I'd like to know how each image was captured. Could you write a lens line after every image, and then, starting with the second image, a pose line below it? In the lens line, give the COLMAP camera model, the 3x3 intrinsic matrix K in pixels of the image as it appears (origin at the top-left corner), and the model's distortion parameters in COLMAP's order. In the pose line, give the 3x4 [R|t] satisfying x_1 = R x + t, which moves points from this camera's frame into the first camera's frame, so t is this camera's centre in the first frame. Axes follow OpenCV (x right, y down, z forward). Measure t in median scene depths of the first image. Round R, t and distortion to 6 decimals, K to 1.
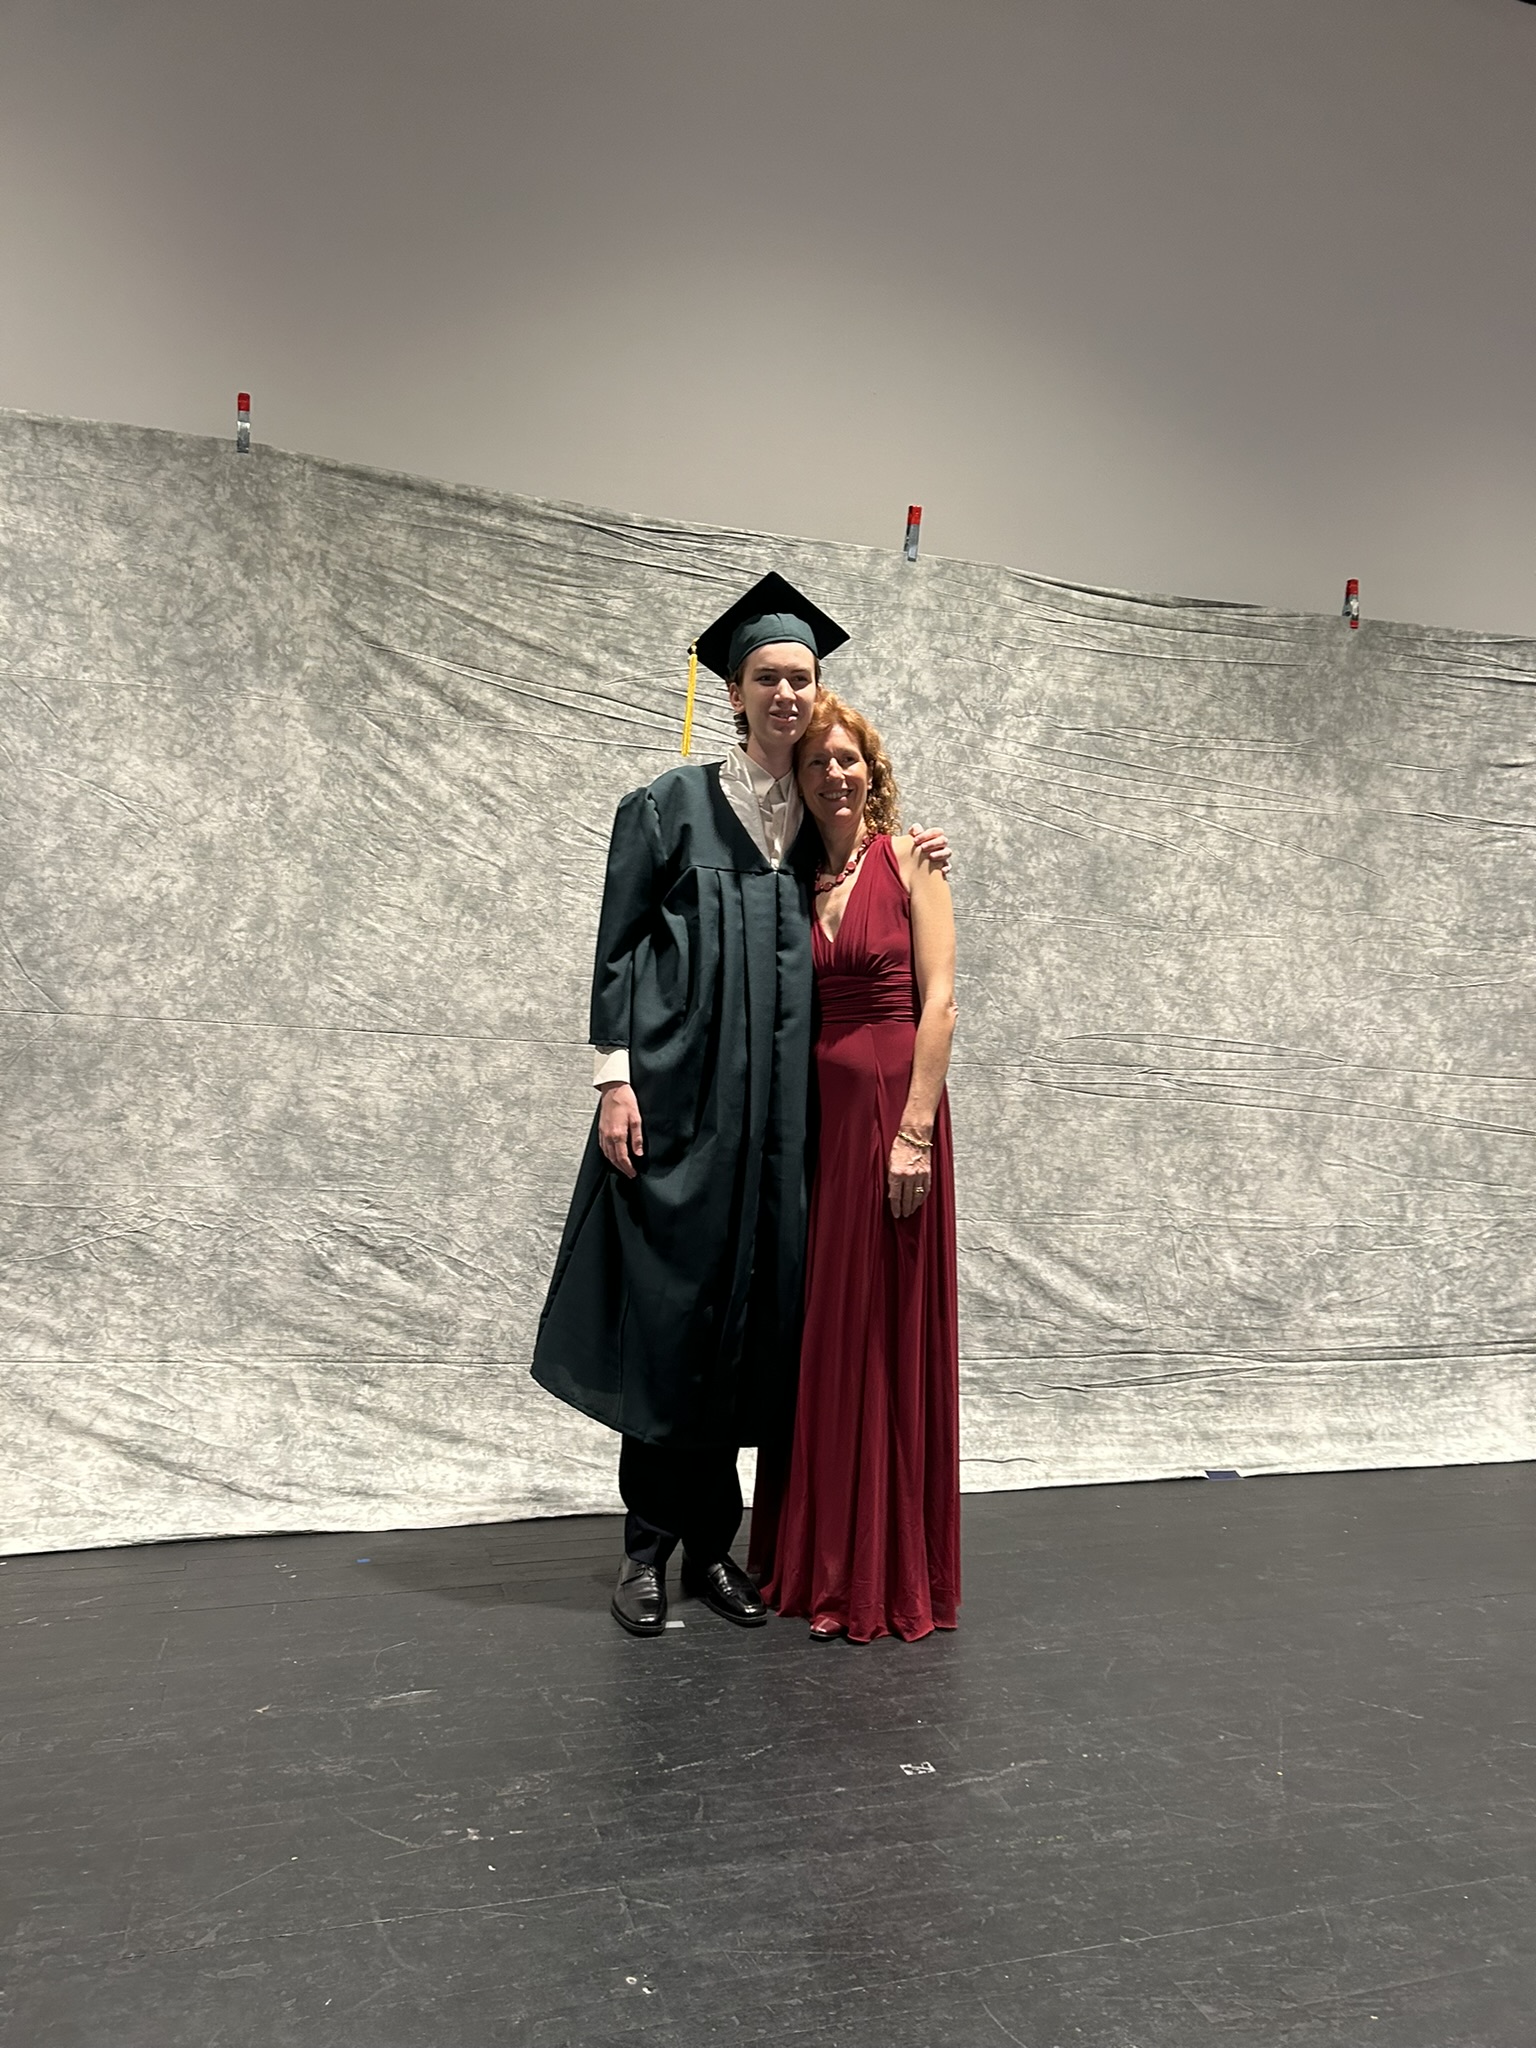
lens RADIAL K [[1541.8, 0, 784.7], [0, 1541.8, 1040.9], [0, 0, 1]] dist [0.035915, -0.043900]
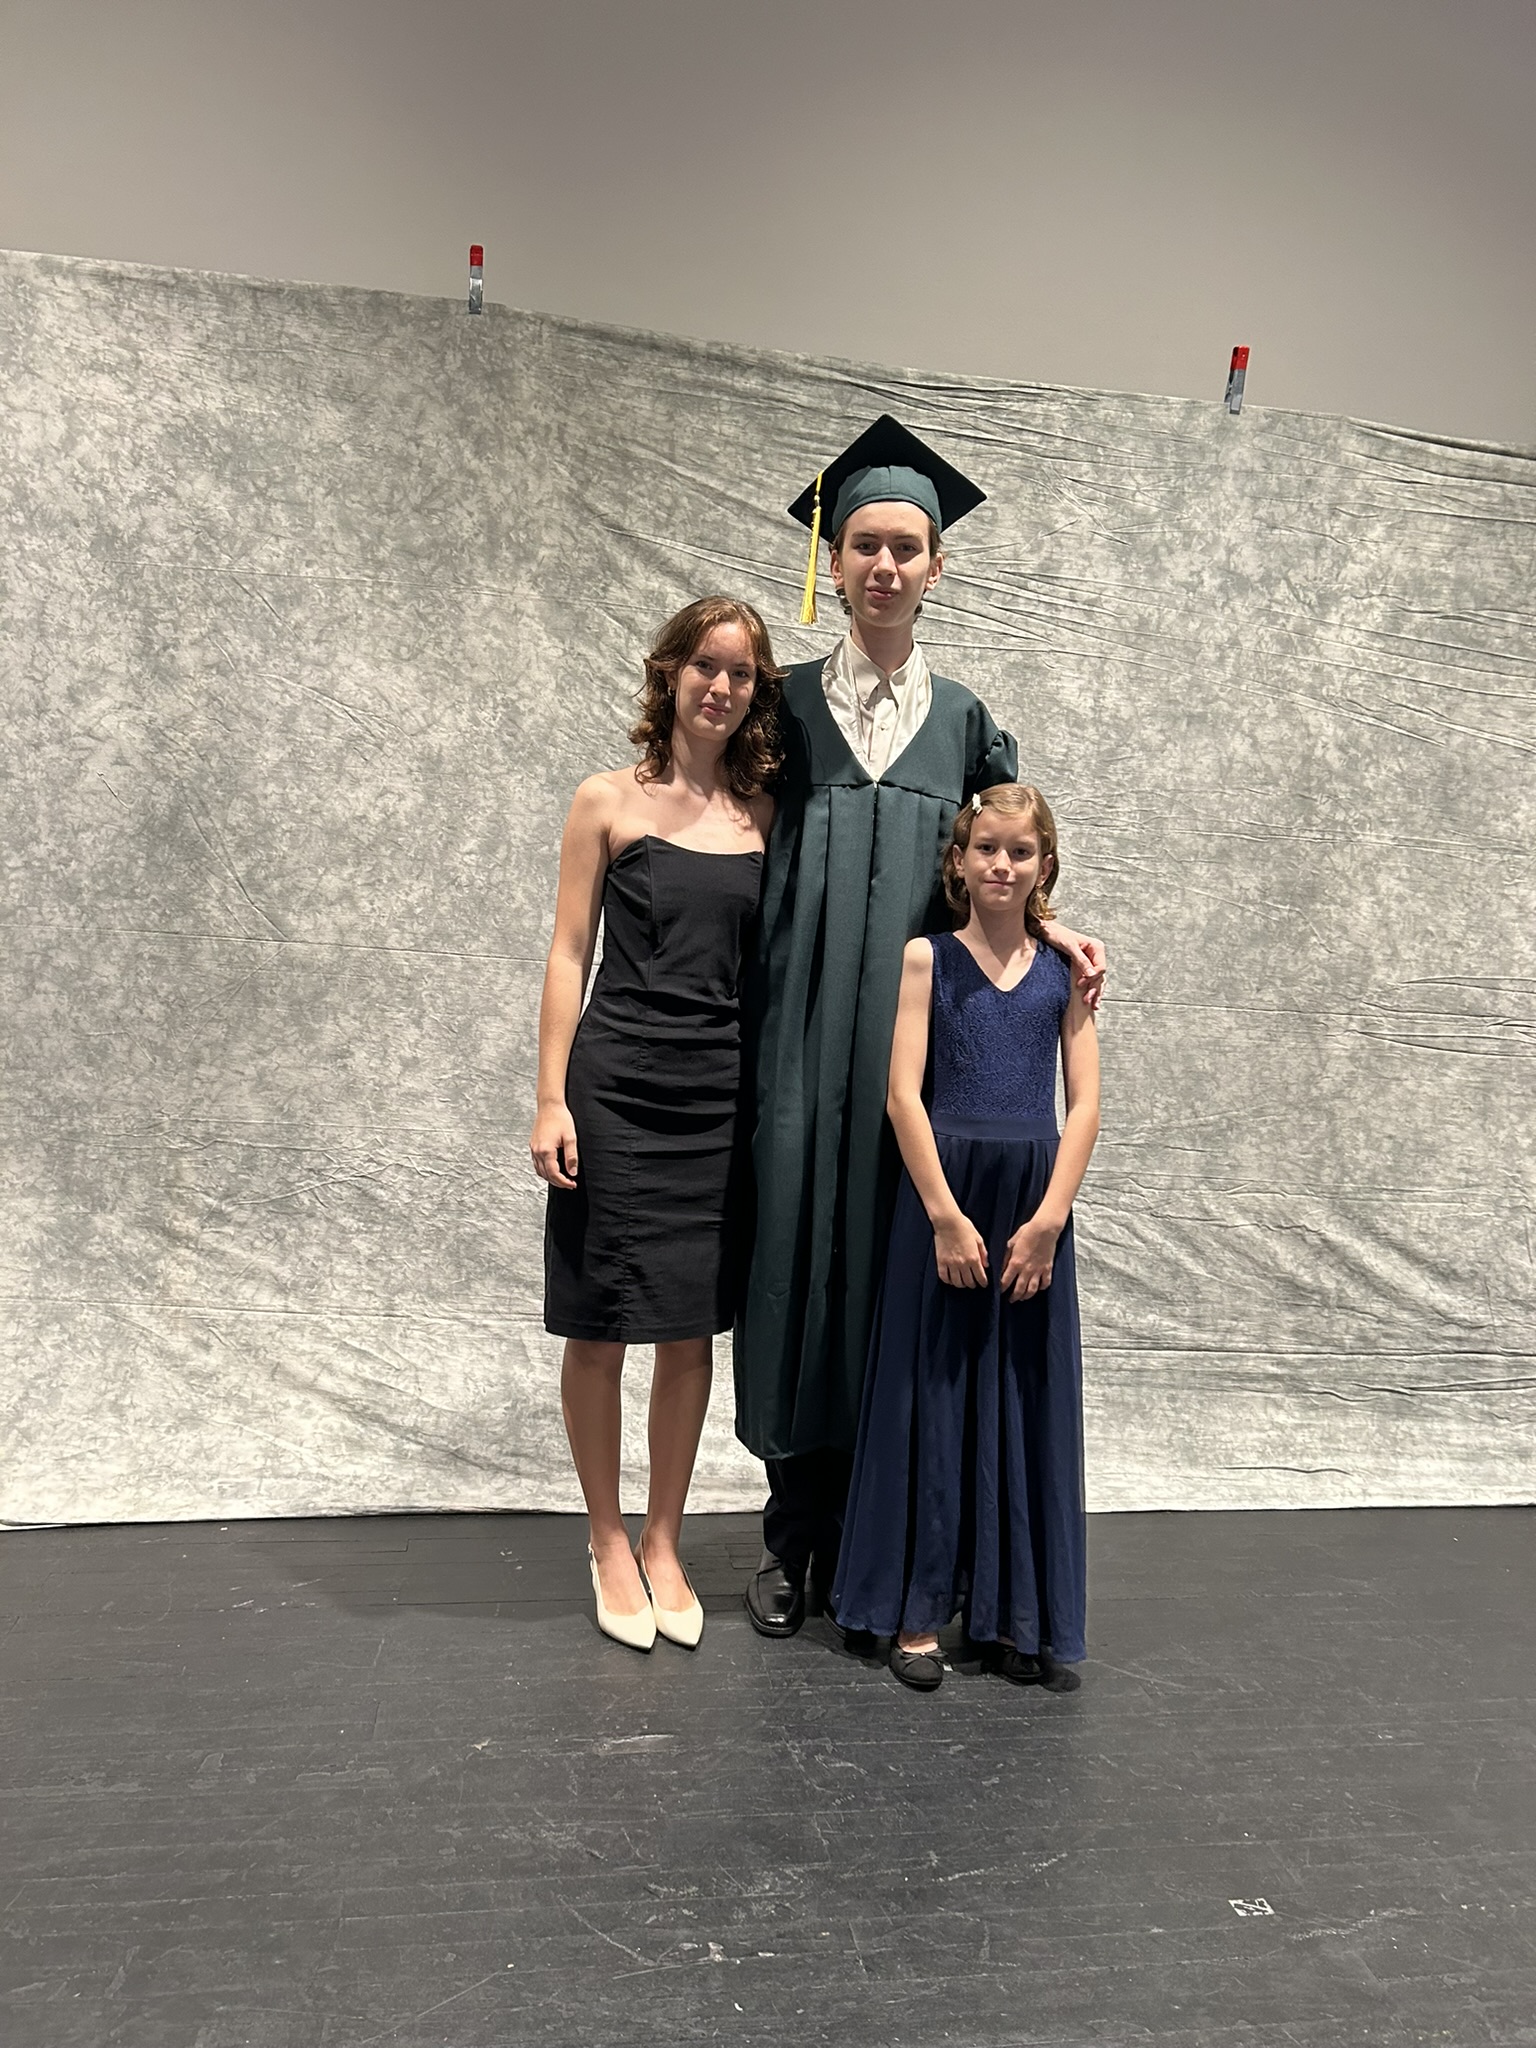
lens RADIAL K [[1541.8, 0, 773.6], [0, 1541.8, 1043.0], [0, 0, 1]] dist [0.035915, -0.043900]
pose [[0.987633, 0.025373, -0.154715, -0.030277], [-0.015849, 0.997920, 0.062488, -0.018483], [0.155979, -0.059264, 0.985981, 0.120047]]
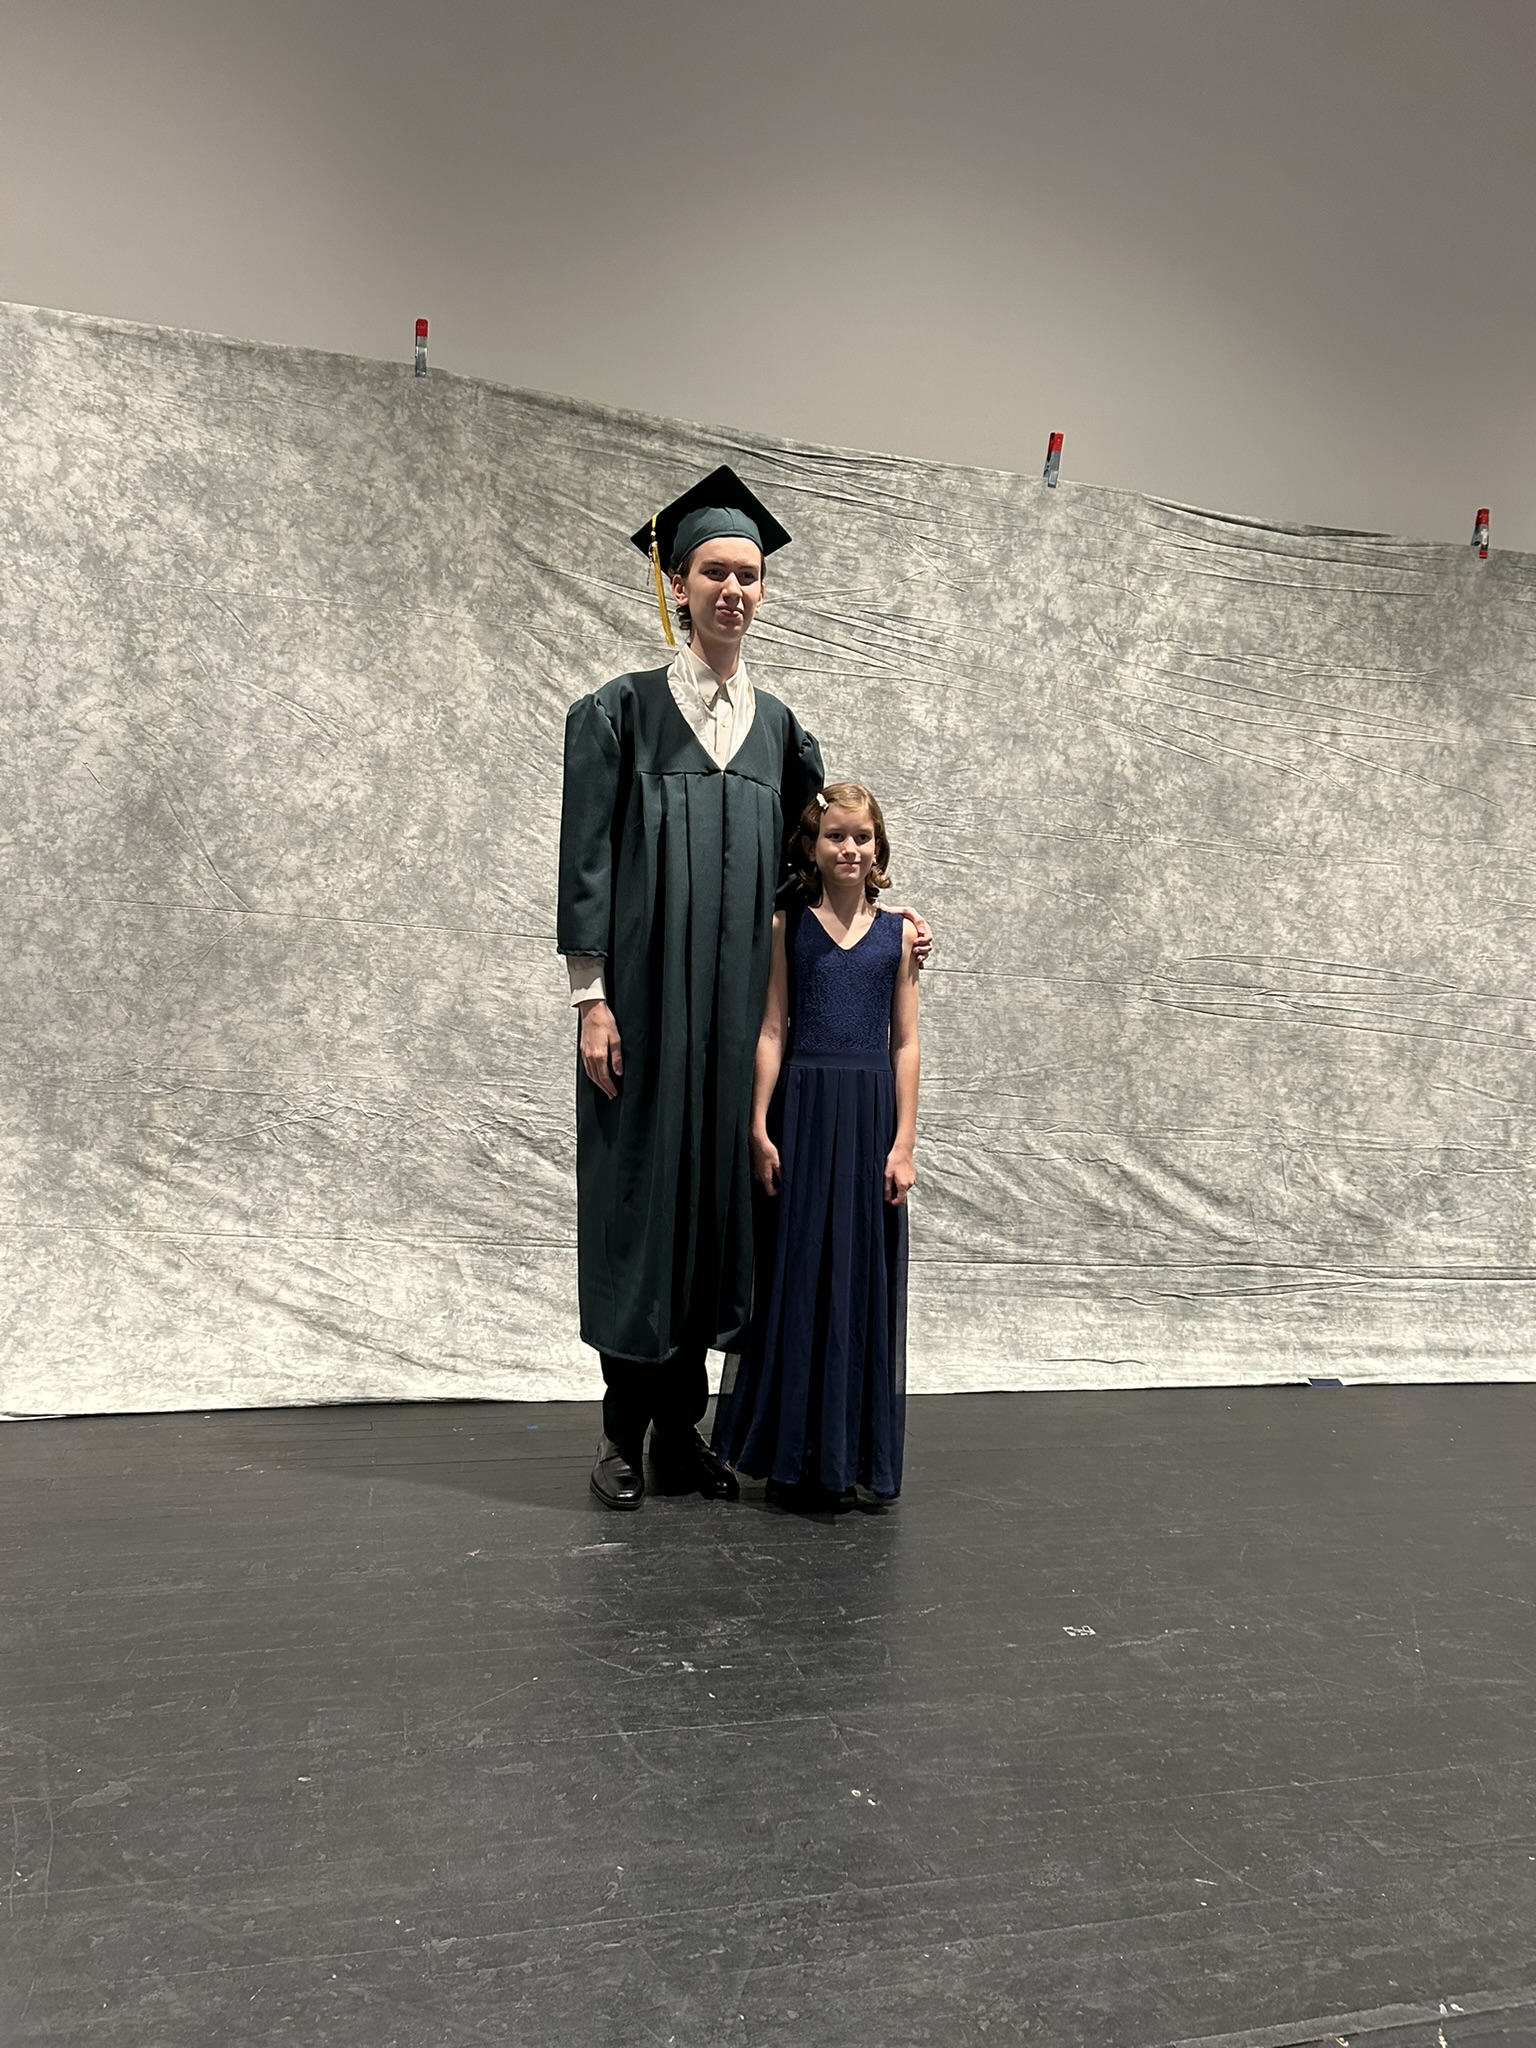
lens RADIAL K [[1541.8, 0, 754.9], [0, 1541.8, 1015.8], [0, 0, 1]] dist [0.035915, -0.043900]
pose [[0.998762, 0.027251, -0.041612, -0.069318], [-0.025450, 0.998741, 0.043229, -0.001174], [0.042738, -0.042116, 0.998198, -0.048188]]
